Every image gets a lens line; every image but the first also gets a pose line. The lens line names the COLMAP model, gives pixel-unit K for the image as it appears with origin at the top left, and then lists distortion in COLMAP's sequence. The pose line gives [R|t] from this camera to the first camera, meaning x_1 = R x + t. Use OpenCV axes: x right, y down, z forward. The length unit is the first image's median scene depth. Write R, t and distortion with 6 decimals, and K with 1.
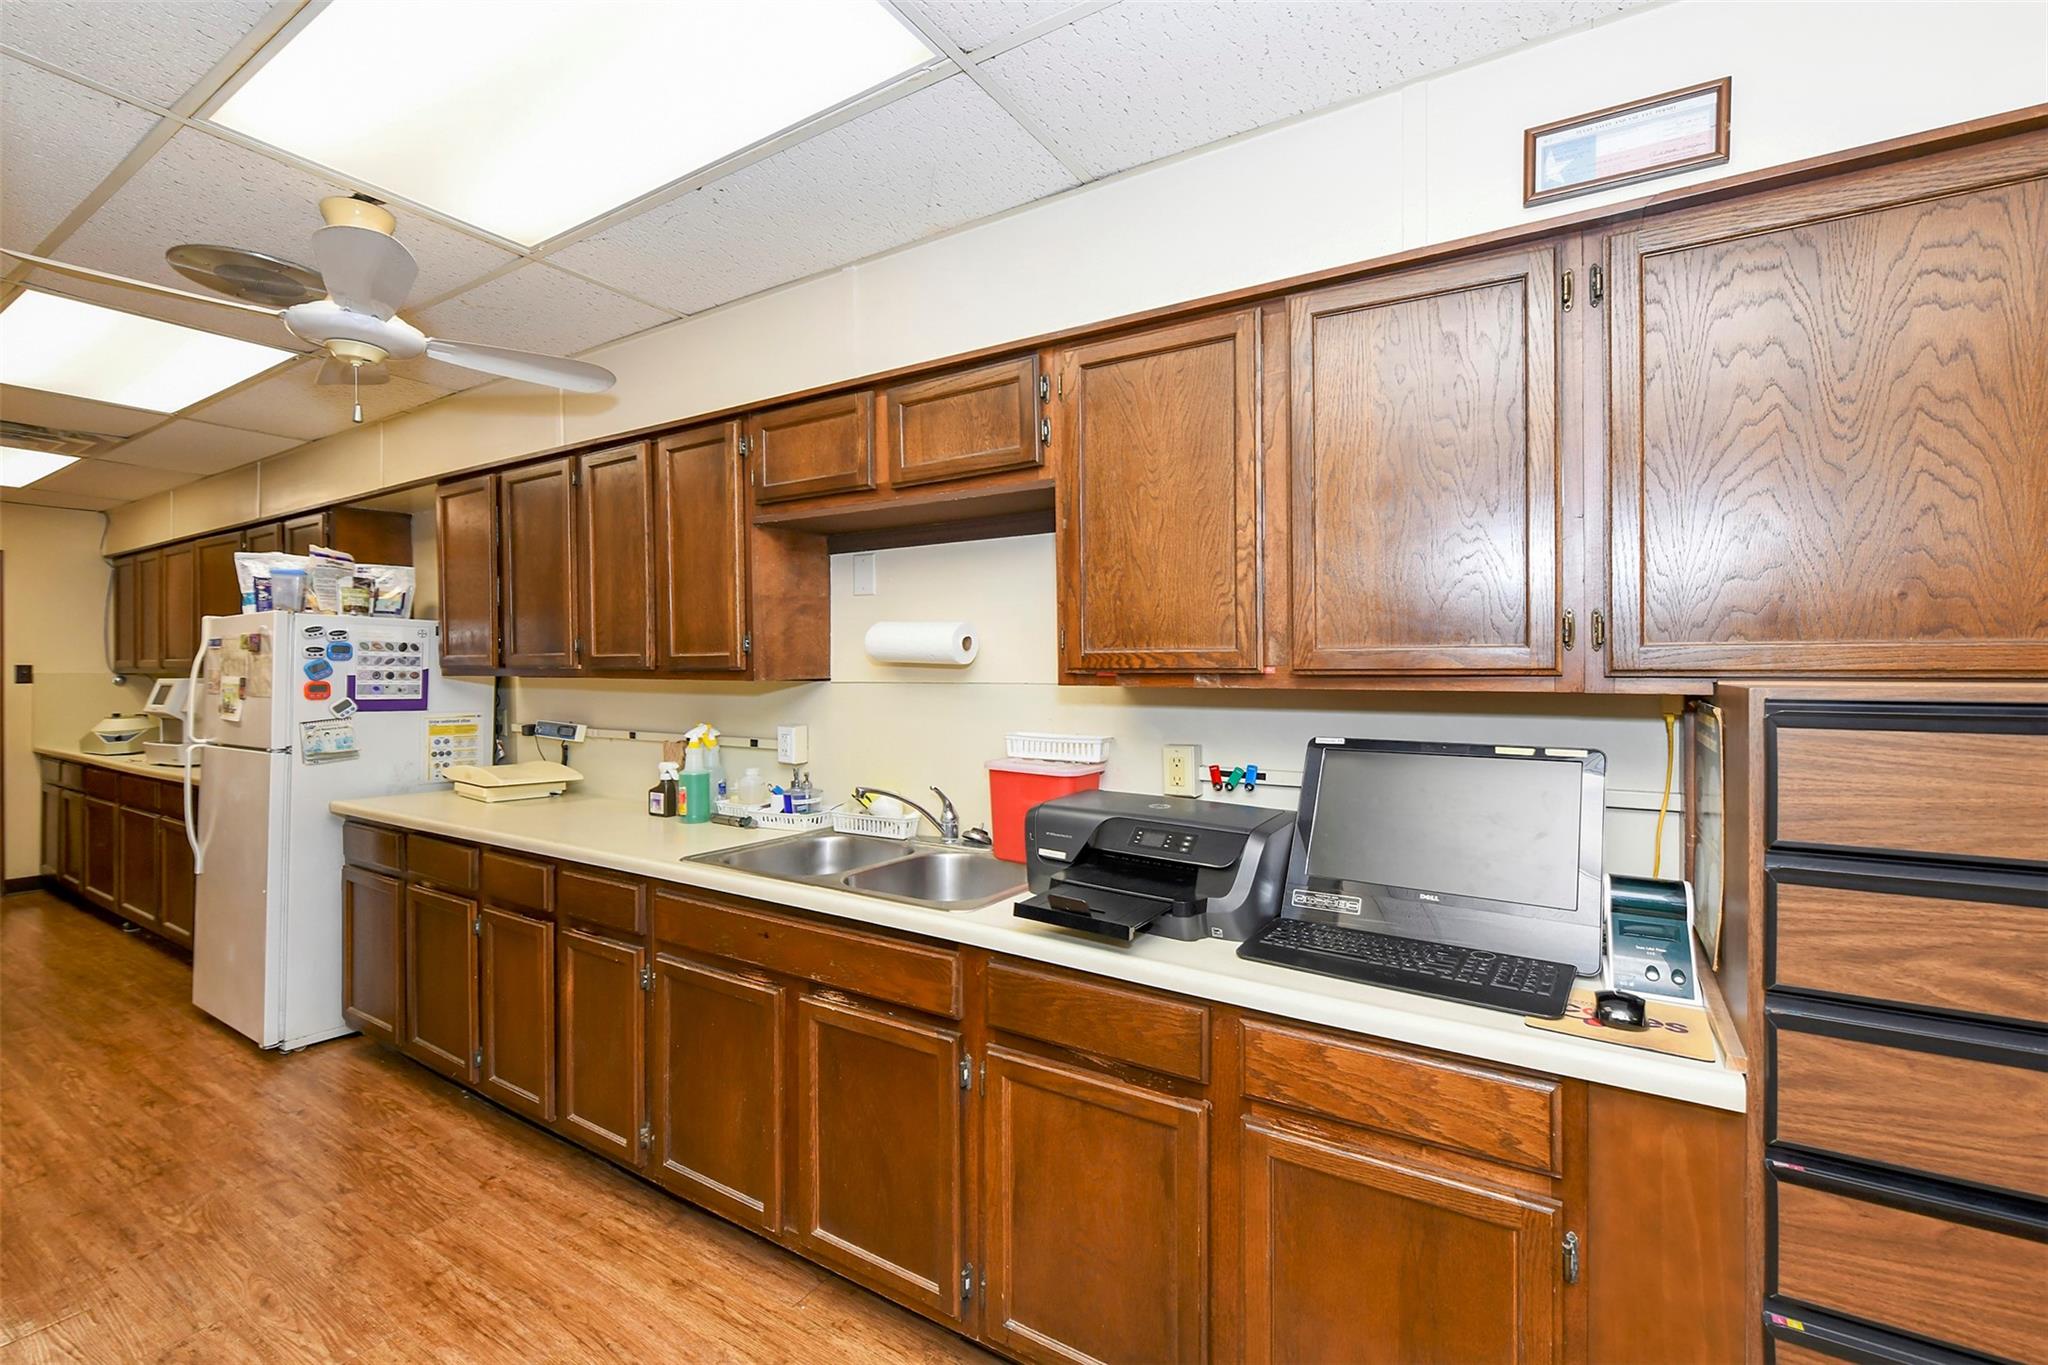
lens RADIAL K [[799.1, 0, 1024.0], [0, 799.1, 670.2], [0, 0, 1]] dist [-0.001380, -0.000363]
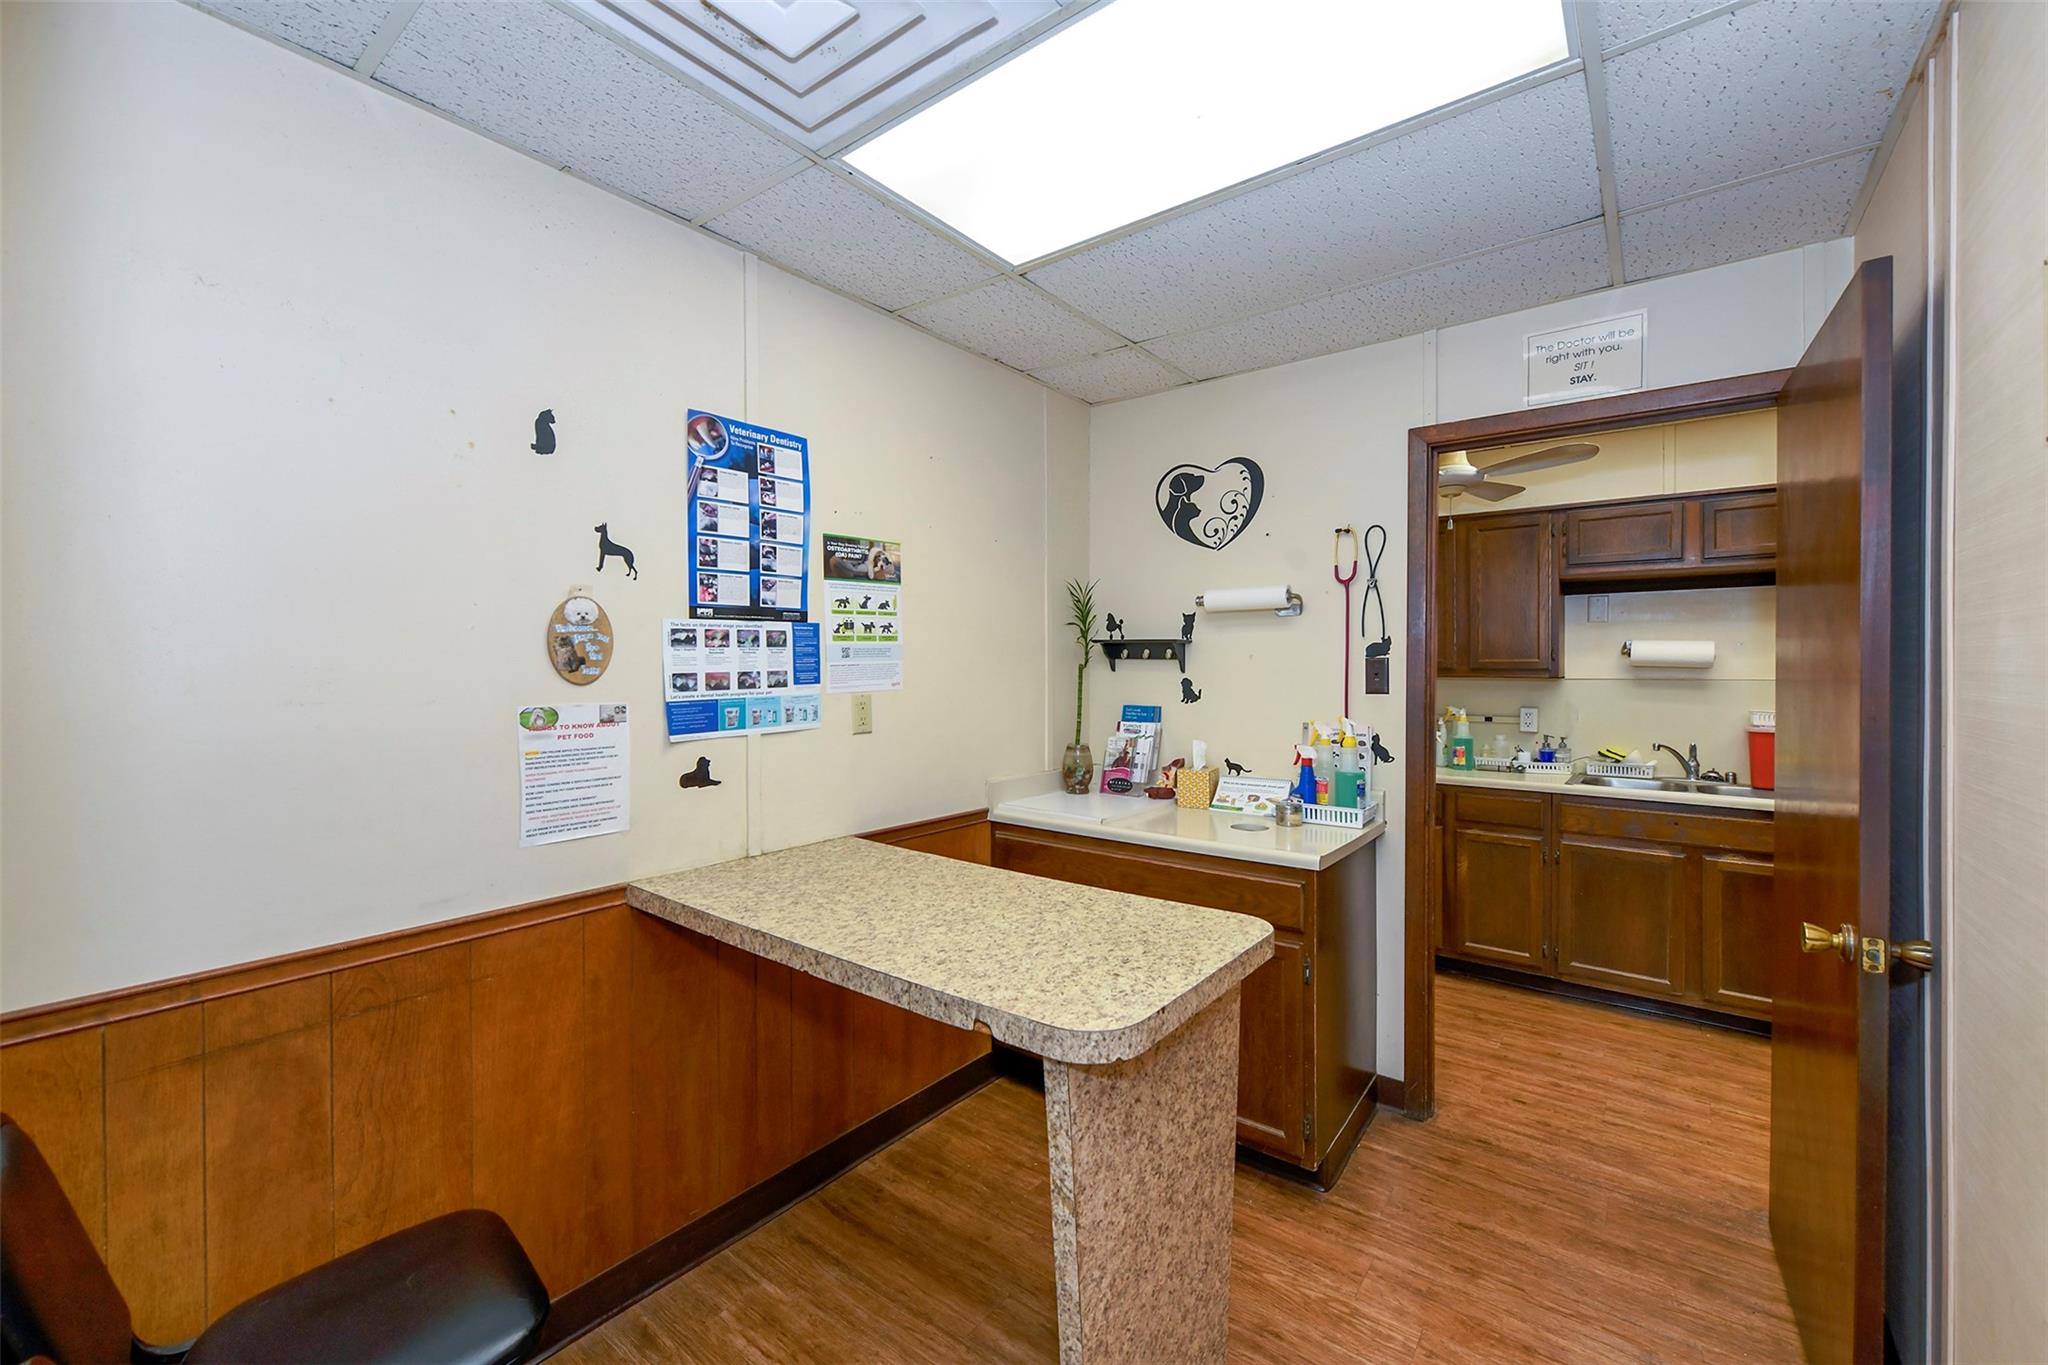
lens RADIAL K [[817.7, 0, 1030.8], [0, 817.7, 678.5], [0, 0, 1]] dist [-0.000303, -0.000336]
pose [[0.998932, 0.007722, -0.045557, -1.568237], [-0.007591, 0.999967, 0.003052, 0.019391], [0.045579, -0.002703, 0.998957, -0.799937]]
